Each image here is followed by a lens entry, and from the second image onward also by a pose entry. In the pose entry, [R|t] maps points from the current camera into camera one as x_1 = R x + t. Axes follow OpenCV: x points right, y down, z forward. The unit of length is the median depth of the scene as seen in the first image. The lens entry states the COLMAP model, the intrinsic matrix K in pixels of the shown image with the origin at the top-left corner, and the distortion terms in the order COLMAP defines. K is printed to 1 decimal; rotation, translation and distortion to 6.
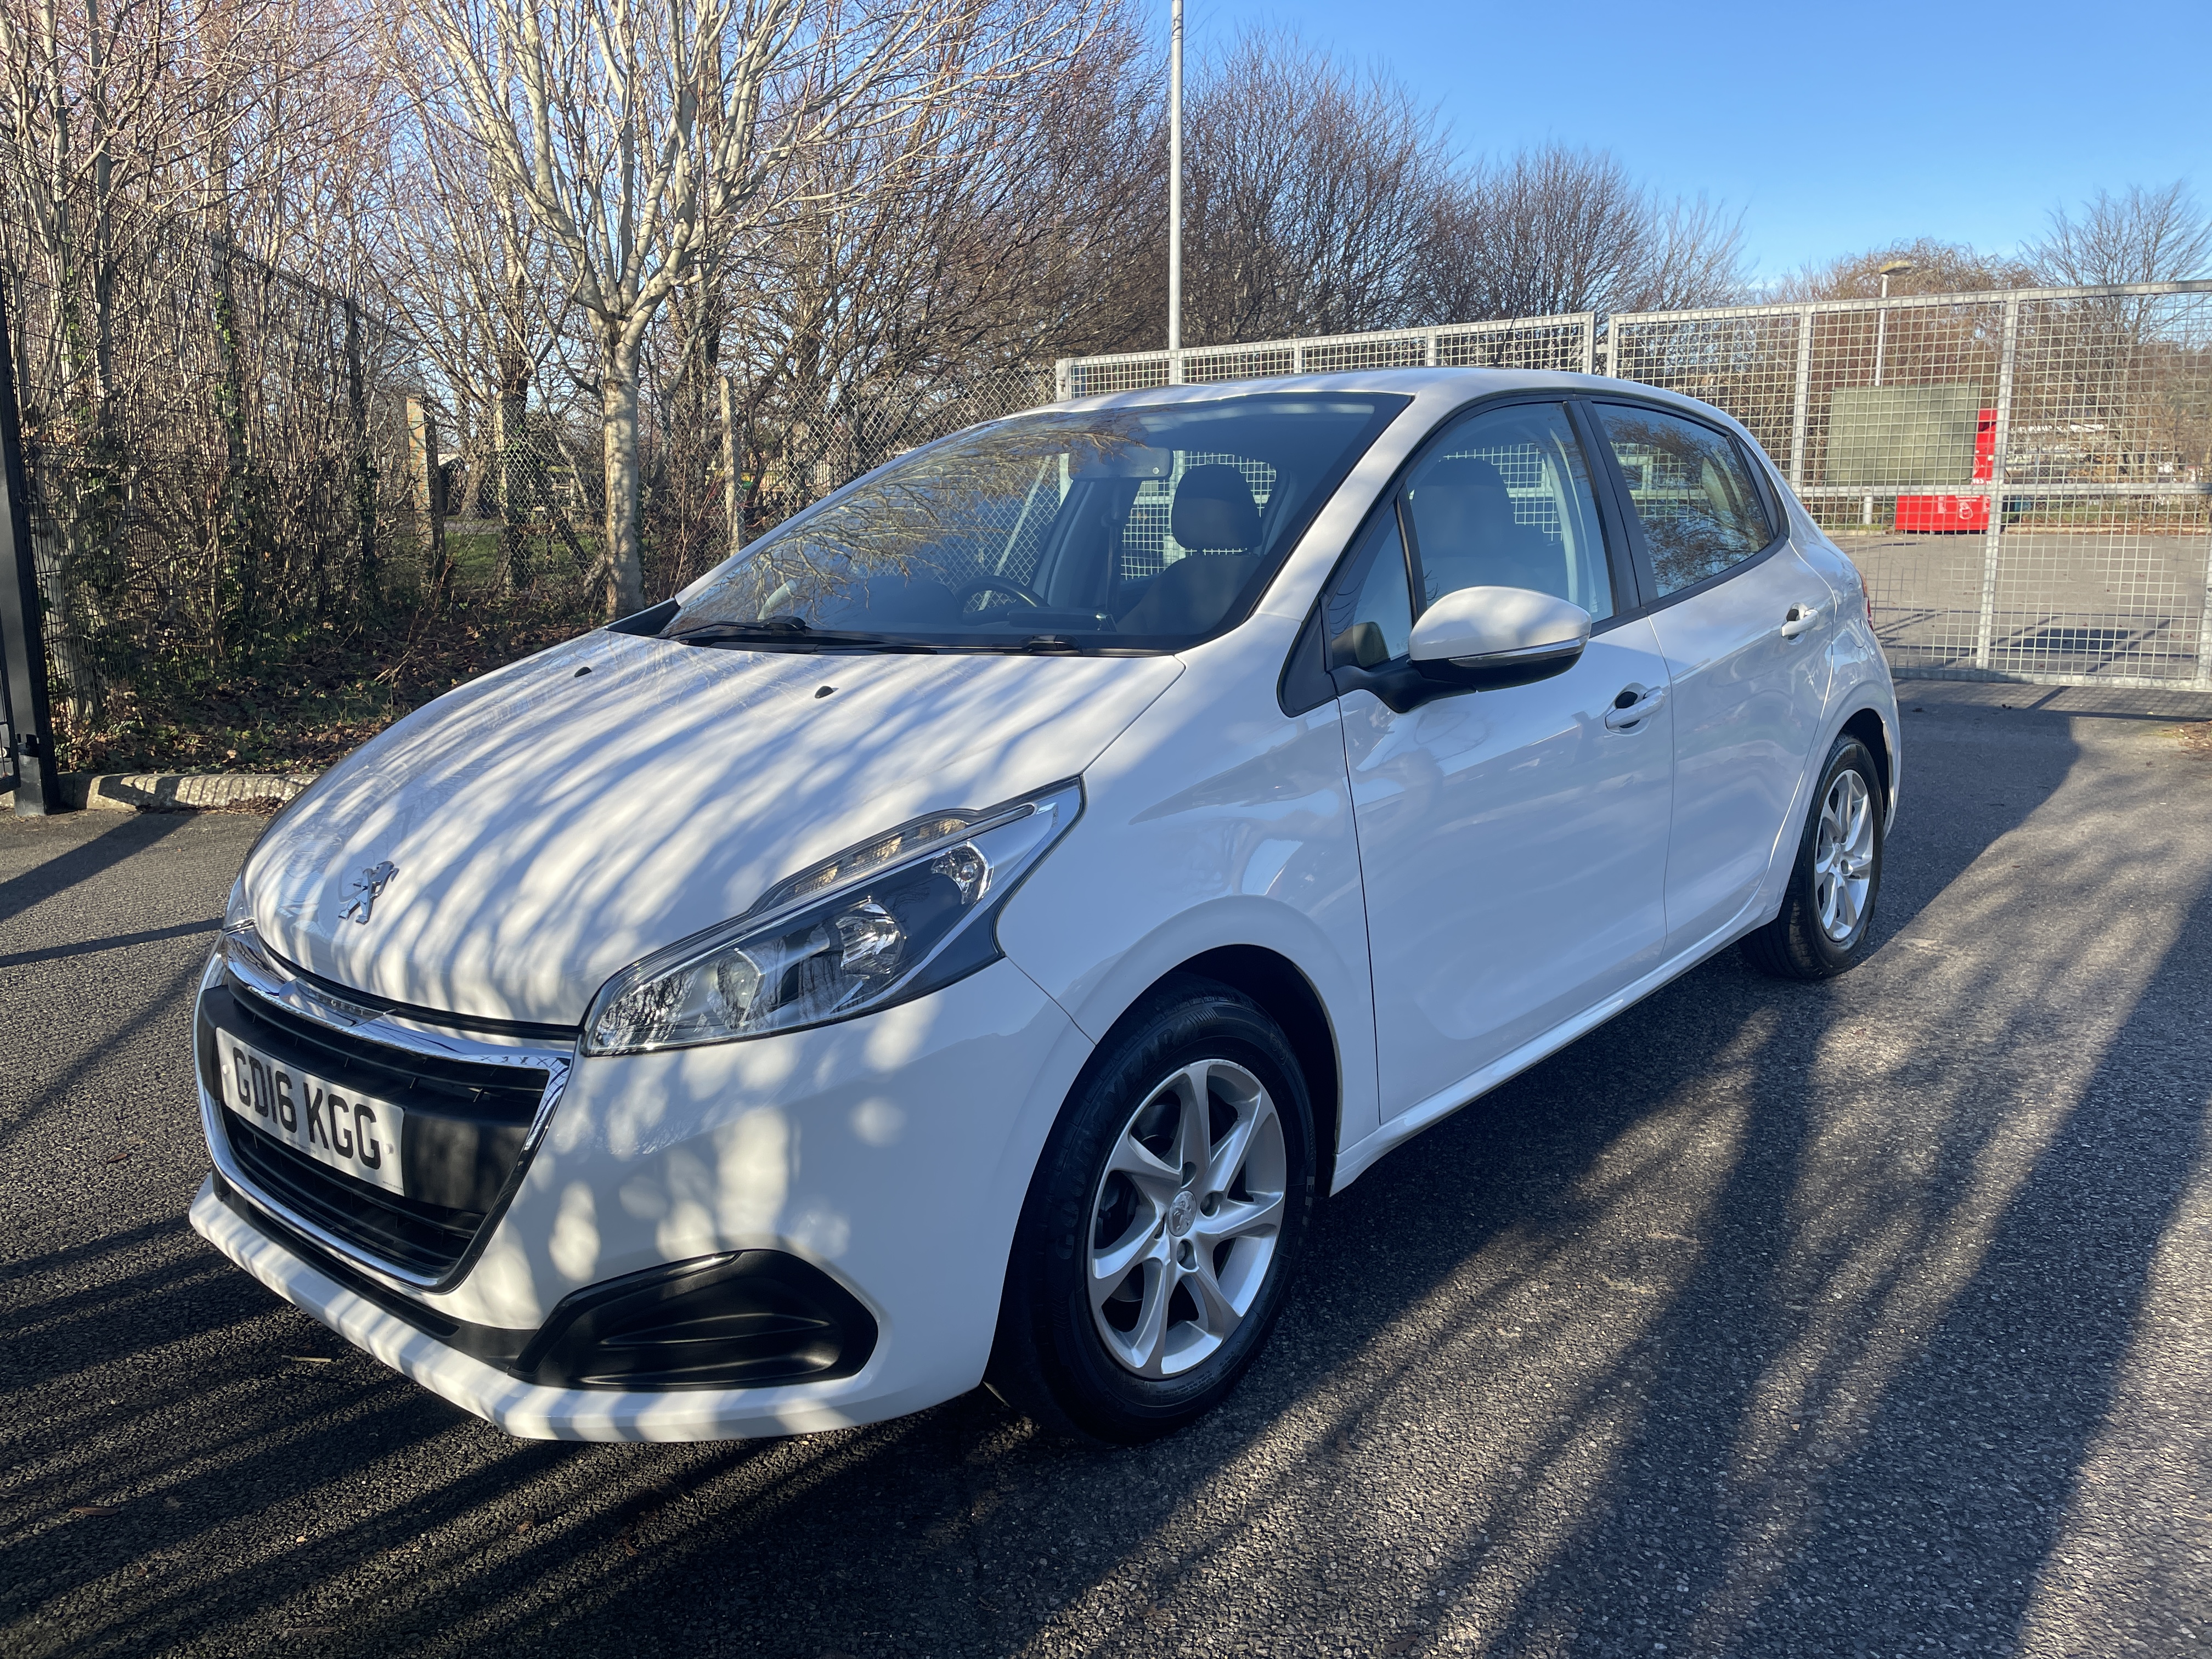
lens RADIAL K [[1622.6, 0, 1106.0], [0, 1622.6, 829.5], [0, 0, 1]] dist [0.098500, -0.114558]
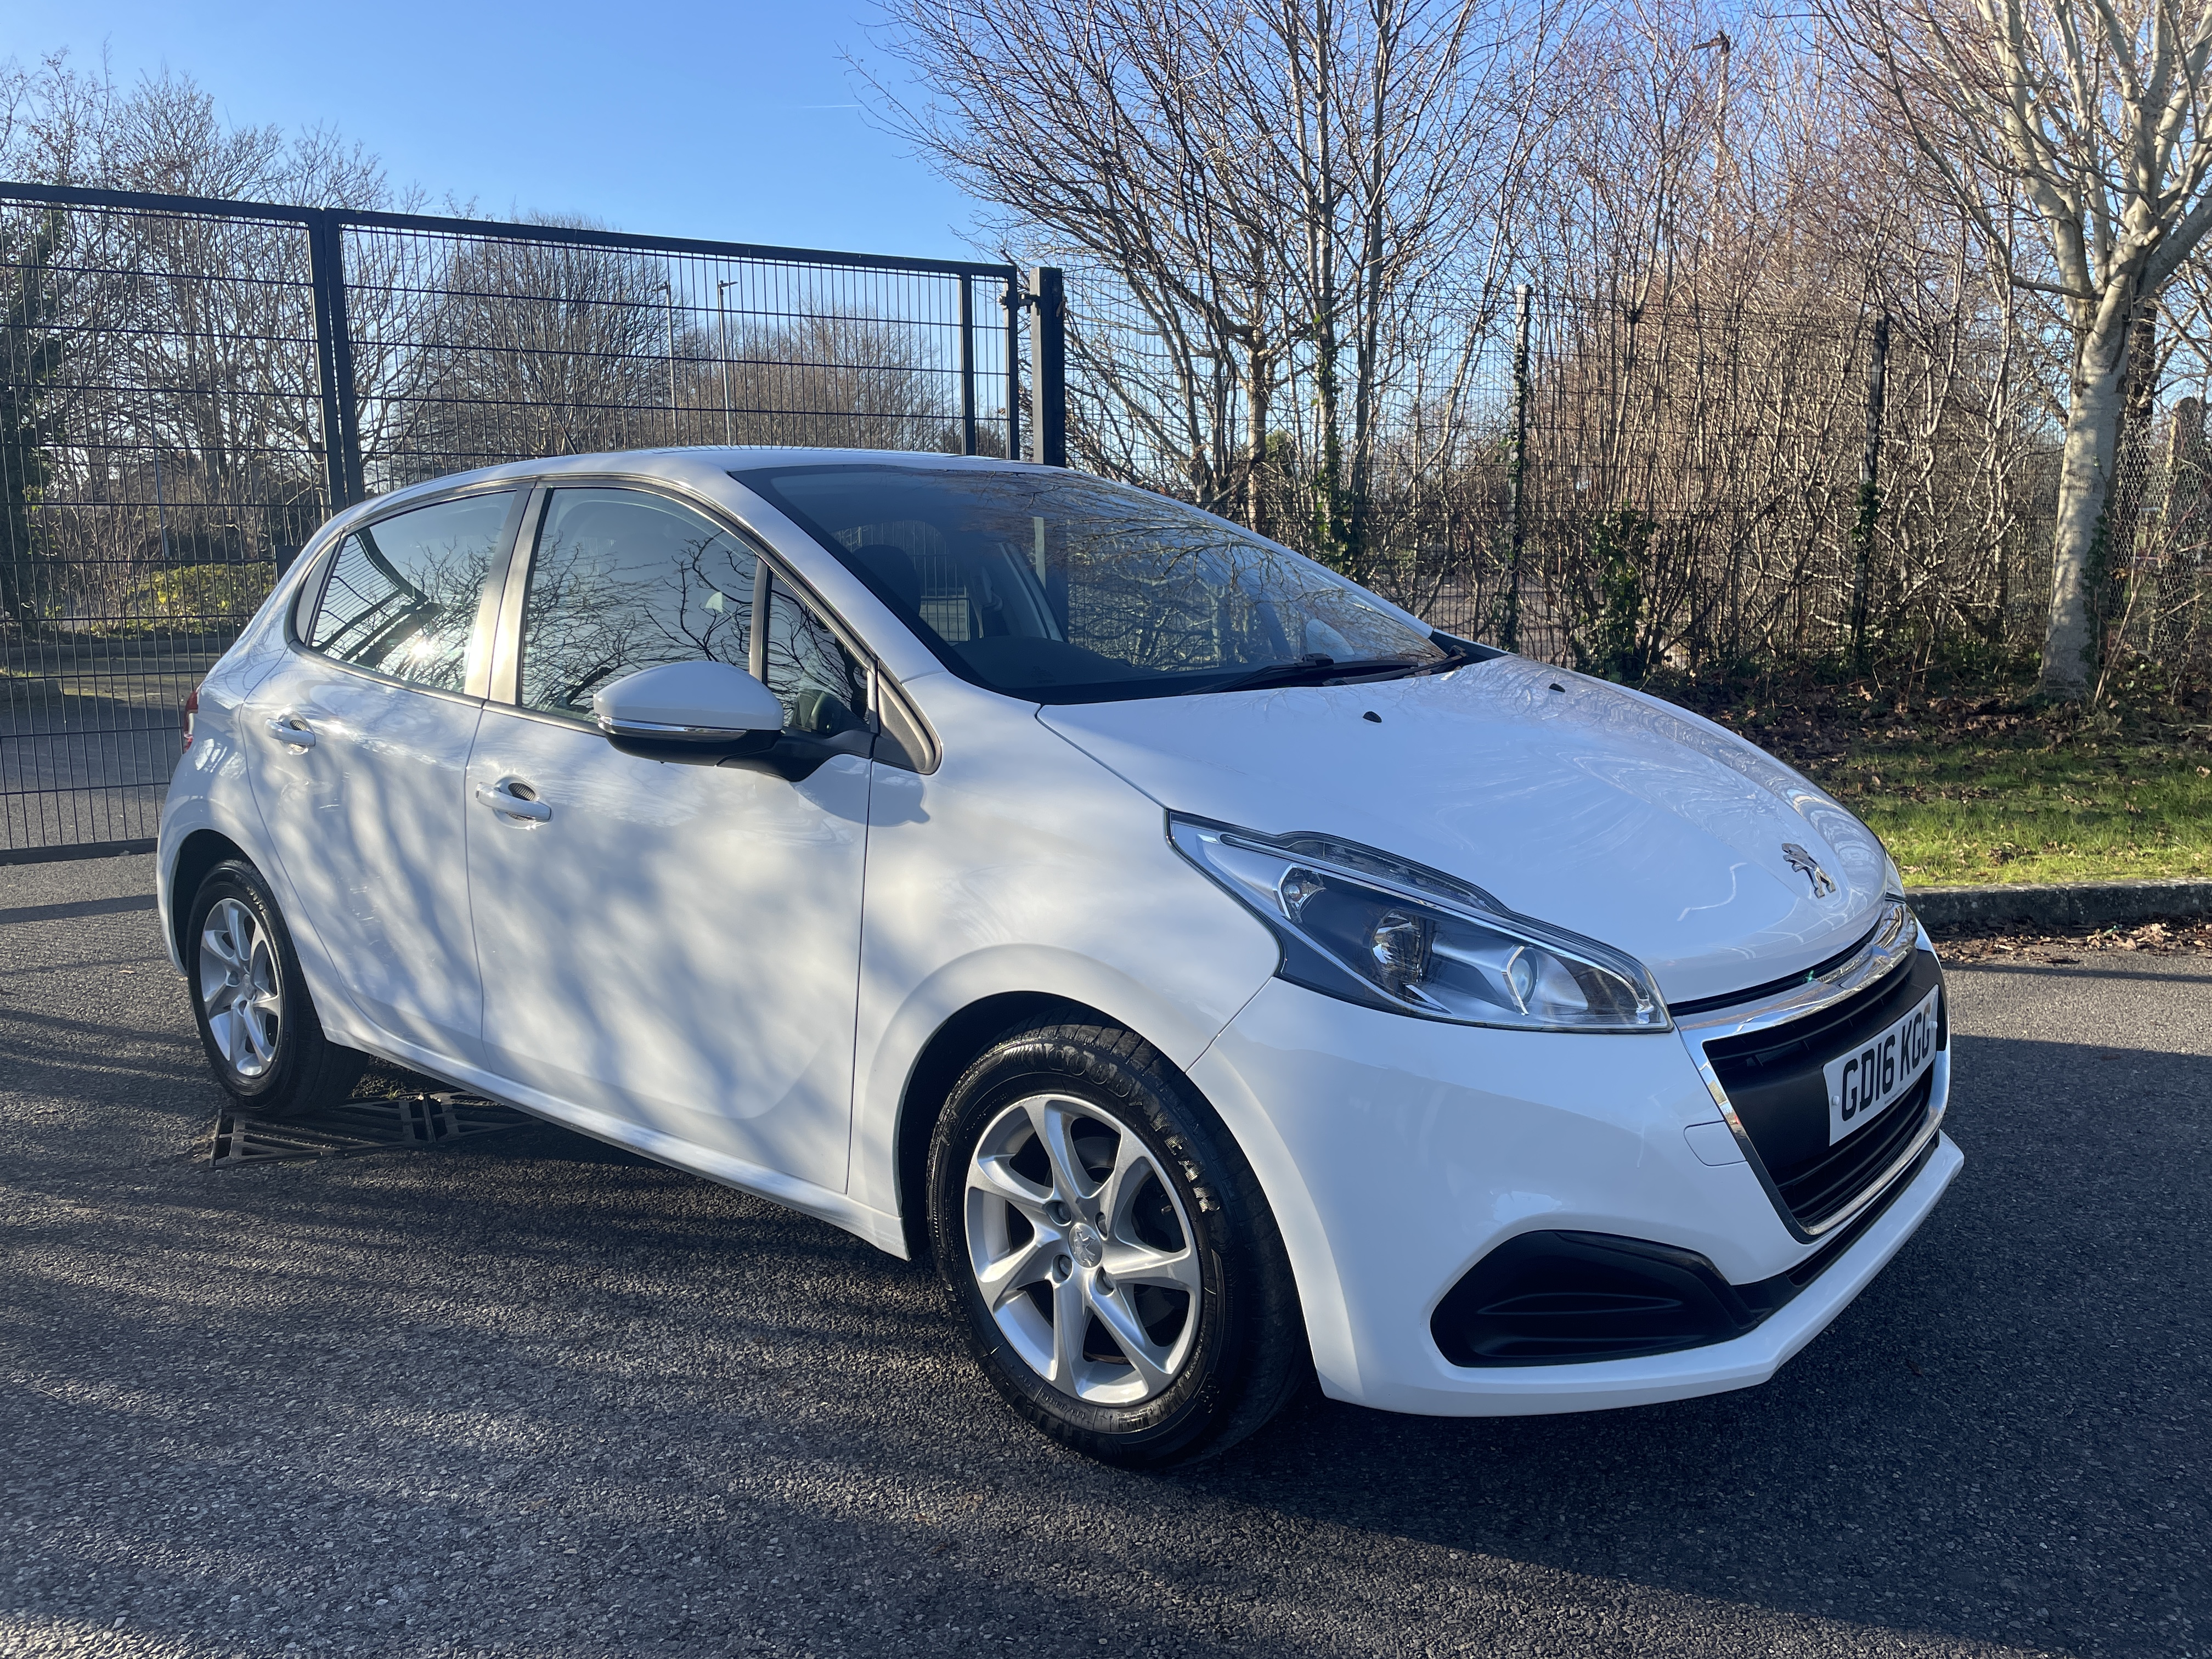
lens RADIAL K [[1622.6, 0, 1106.0], [0, 1622.6, 829.5], [0, 0, 1]] dist [0.098500, -0.114558]
pose [[0.340062, 0.166004, -0.925635, 0.302524], [-0.180734, 0.977484, 0.108904, -0.074776], [0.922872, 0.130259, 0.362408, 0.341784]]
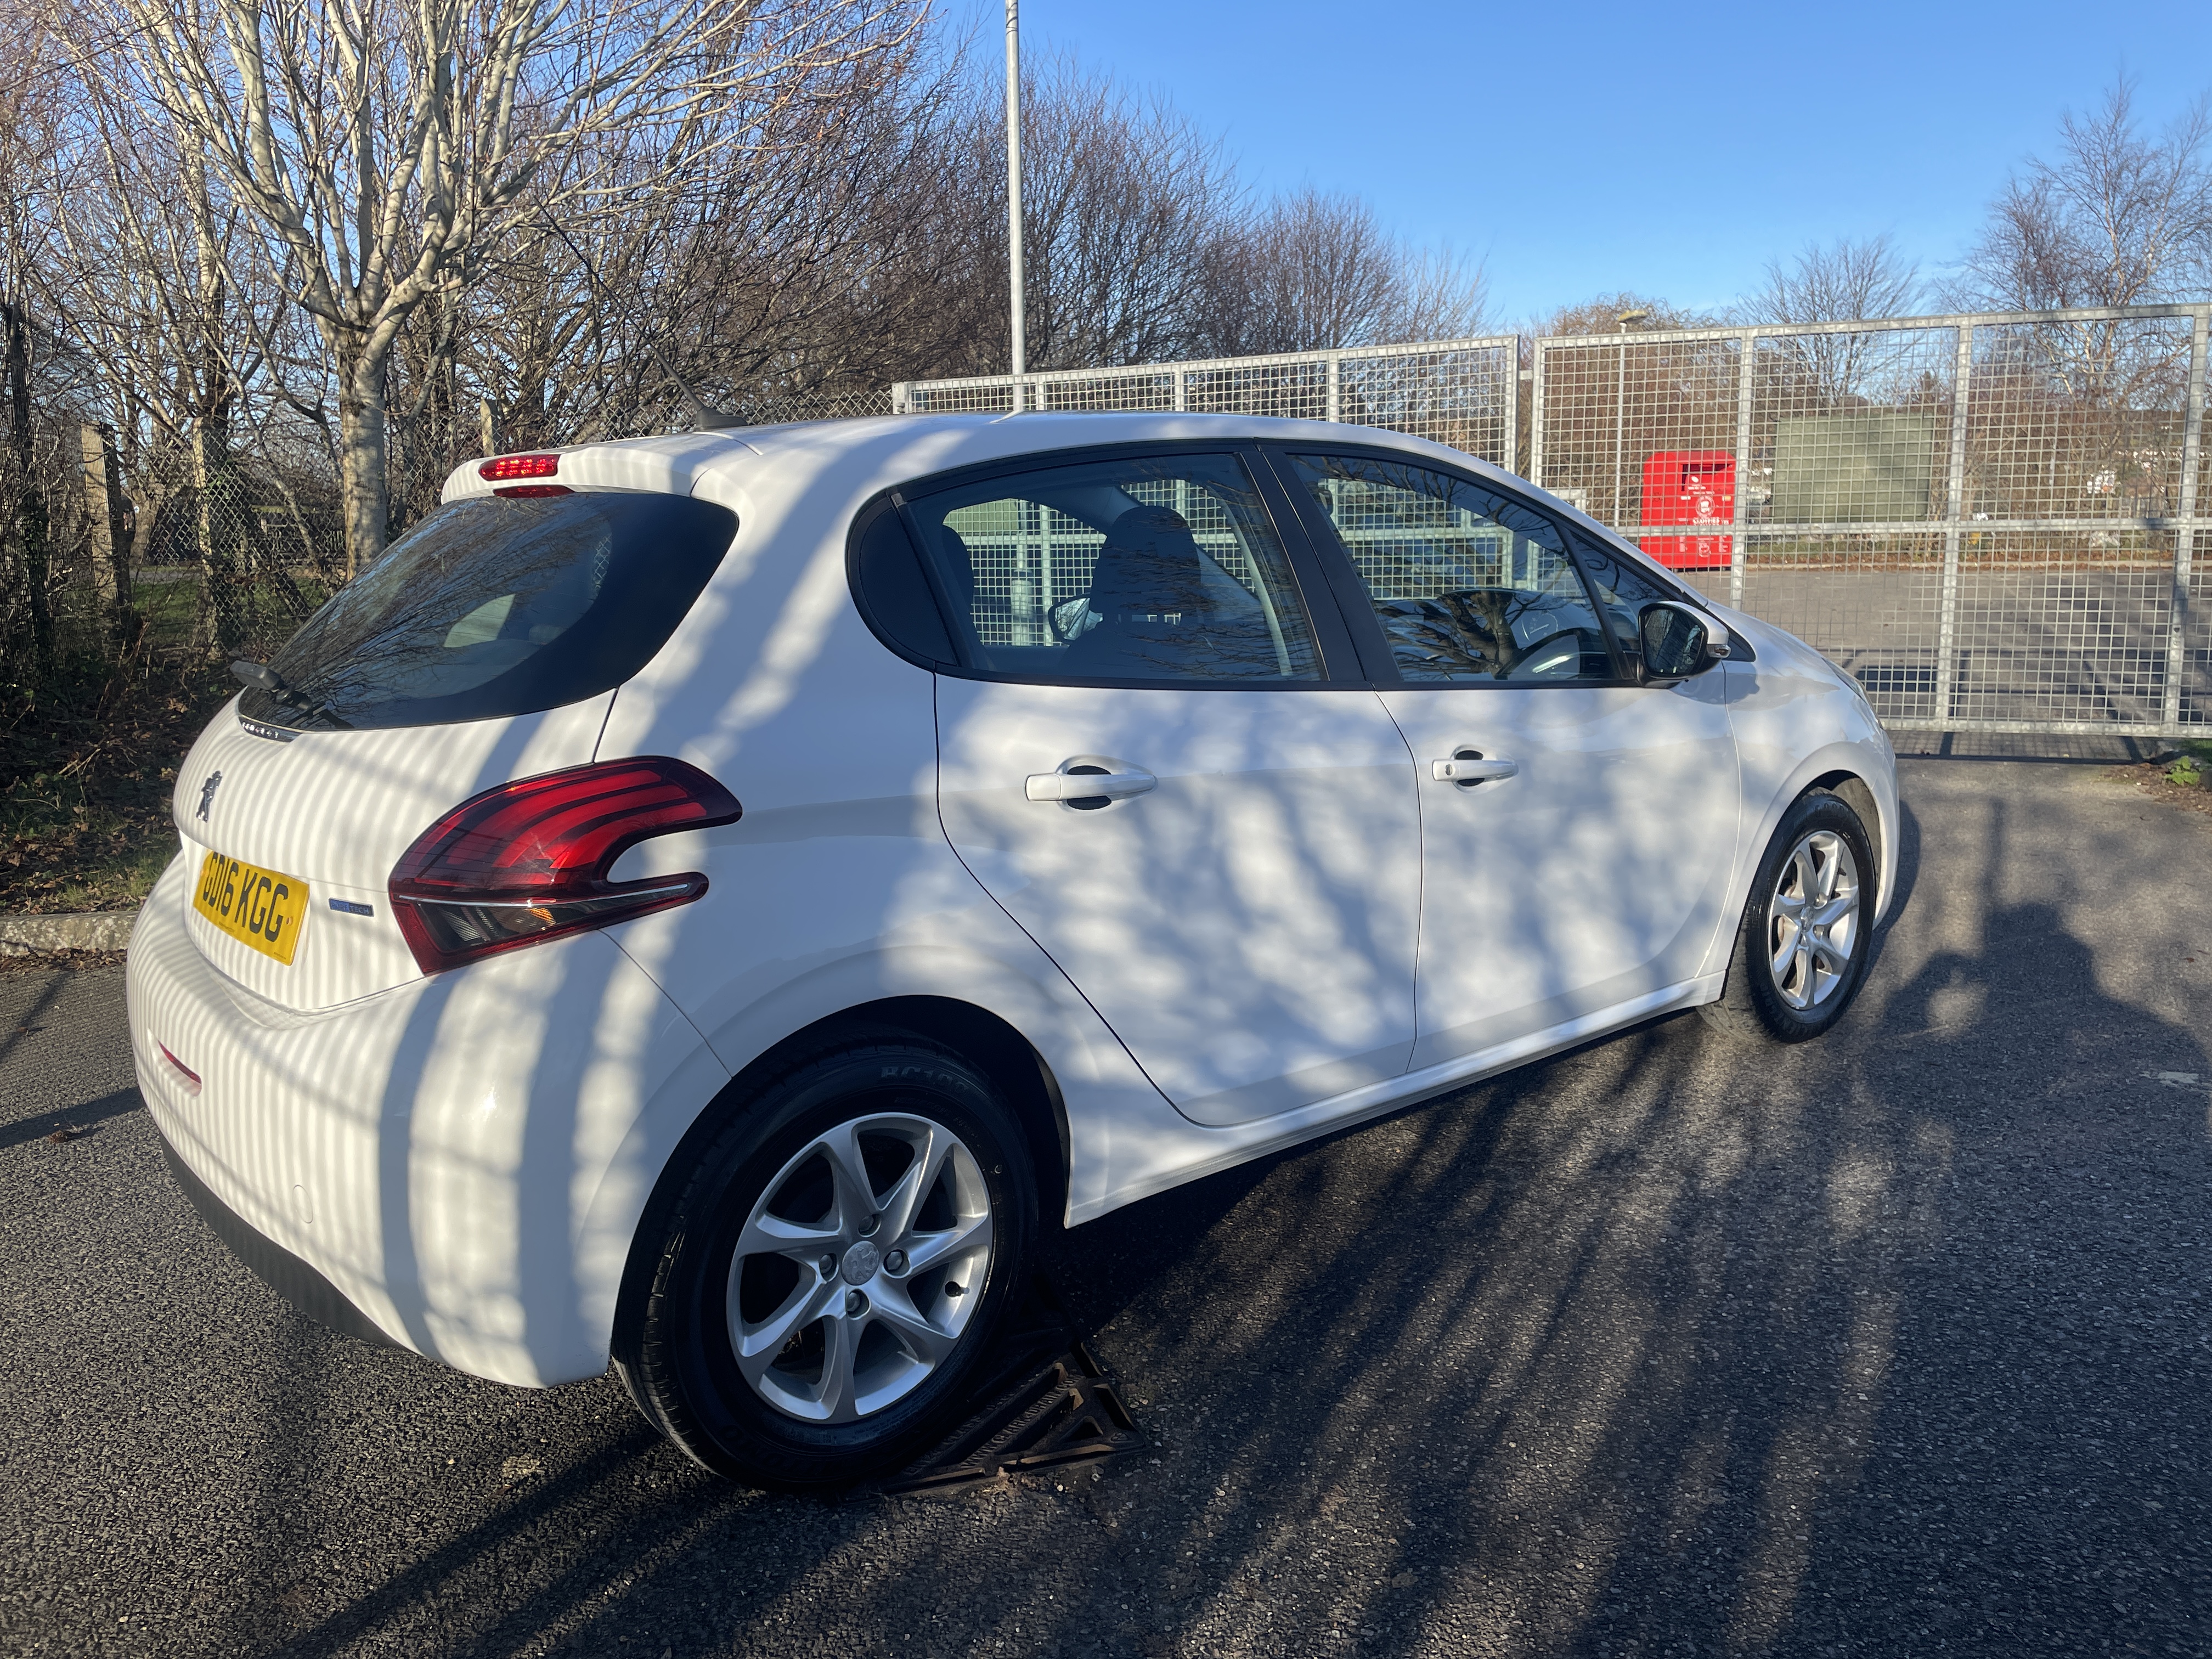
lens RADIAL K [[1622.6, 0, 1106.0], [0, 1622.6, 829.5], [0, 0, 1]] dist [0.098500, -0.114558]
pose [[0.986521, -0.033782, 0.160111, -0.061023], [0.037661, 0.999065, -0.021249, -0.022193], [-0.159244, 0.026993, 0.986870, 0.108956]]
